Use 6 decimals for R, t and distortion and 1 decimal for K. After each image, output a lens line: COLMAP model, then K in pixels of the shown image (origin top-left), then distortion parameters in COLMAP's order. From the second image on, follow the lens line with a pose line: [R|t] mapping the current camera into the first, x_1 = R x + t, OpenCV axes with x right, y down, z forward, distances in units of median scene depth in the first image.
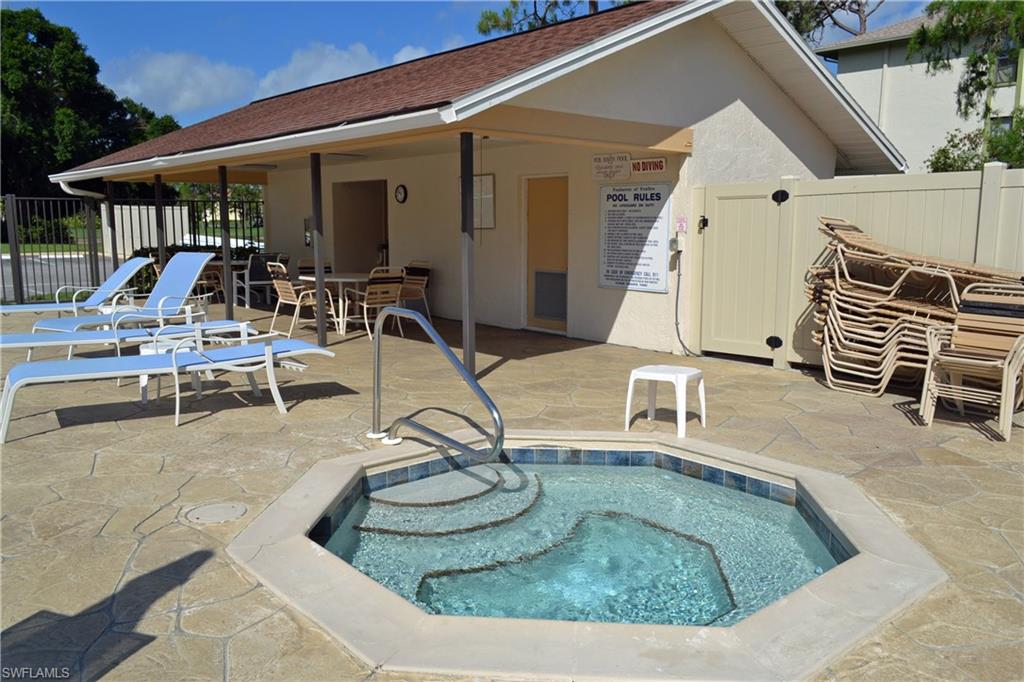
lens RADIAL K [[805.9, 0, 513.0], [0, 805.9, 340.4], [0, 0, 1]] dist [0.001674, -0.000353]
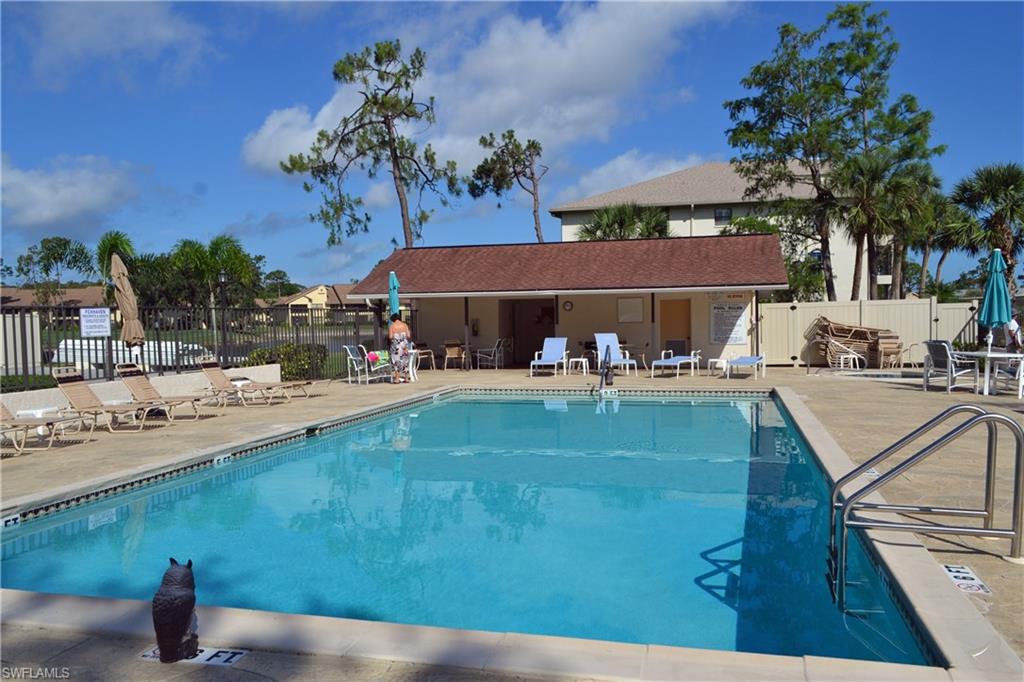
lens RADIAL K [[805.9, 0, 511.5], [0, 805.9, 343.4], [0, 0, 1]] dist [0.001674, -0.000353]
pose [[0.828629, -0.033114, 0.558818, -1.889519], [0.098481, 0.991303, -0.087287, 0.090756], [-0.551067, 0.127361, 0.824684, -0.730049]]
